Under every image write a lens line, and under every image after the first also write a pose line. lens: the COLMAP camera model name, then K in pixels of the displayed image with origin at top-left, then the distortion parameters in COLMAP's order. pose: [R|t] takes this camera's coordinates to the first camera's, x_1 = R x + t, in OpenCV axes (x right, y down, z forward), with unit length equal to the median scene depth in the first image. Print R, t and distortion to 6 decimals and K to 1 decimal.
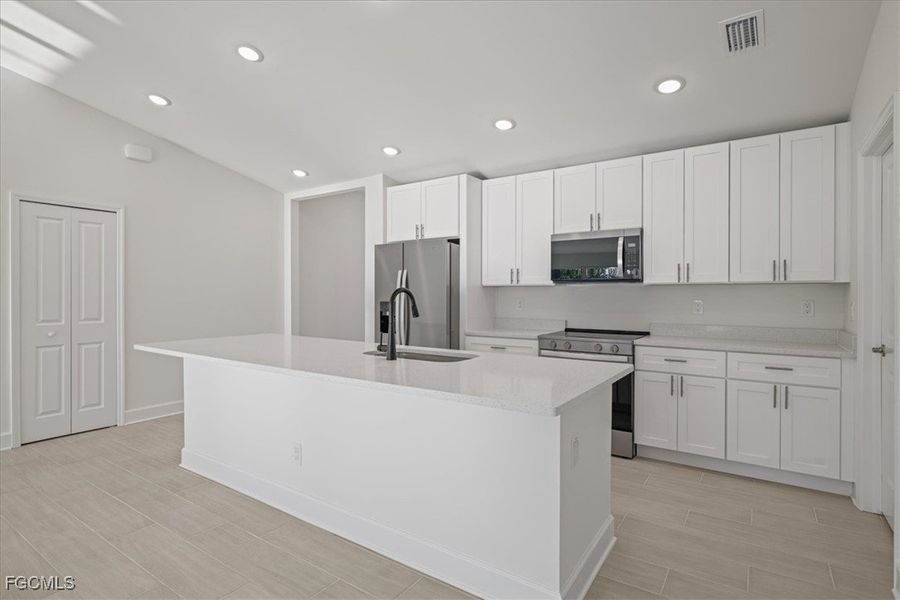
lens RADIAL K [[460.7, 0, 447.9], [0, 460.7, 298.6], [0, 0, 1]] dist [0.004174, 0.000889]
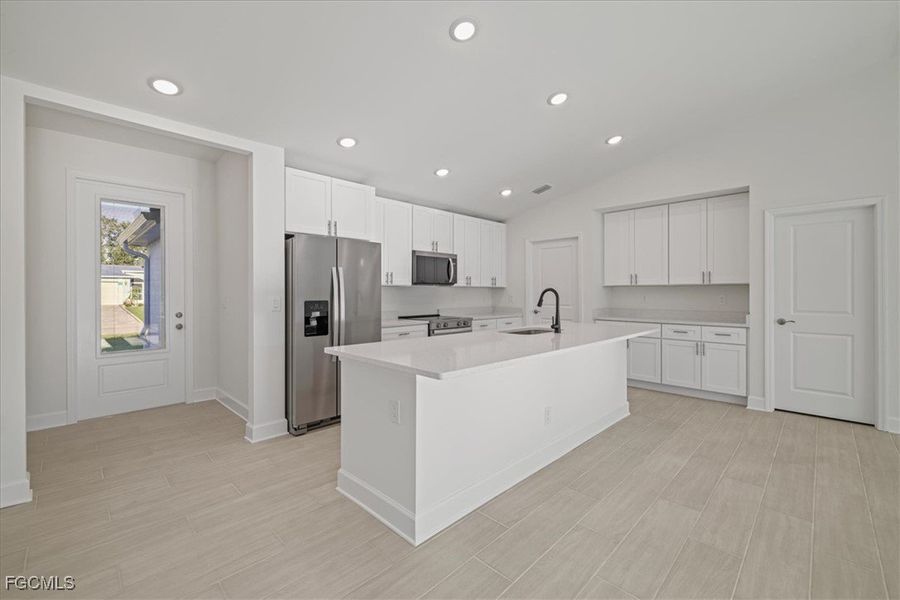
lens RADIAL K [[380.7, 0, 449.8], [0, 380.7, 295.3], [0, 0, 1]] dist [-0.000371, -0.000033]
pose [[0.178805, -0.007787, 0.983854, -0.947449], [0.014074, 0.999887, 0.005356, -0.005243], [-0.983784, 0.012889, 0.178894, 0.717613]]
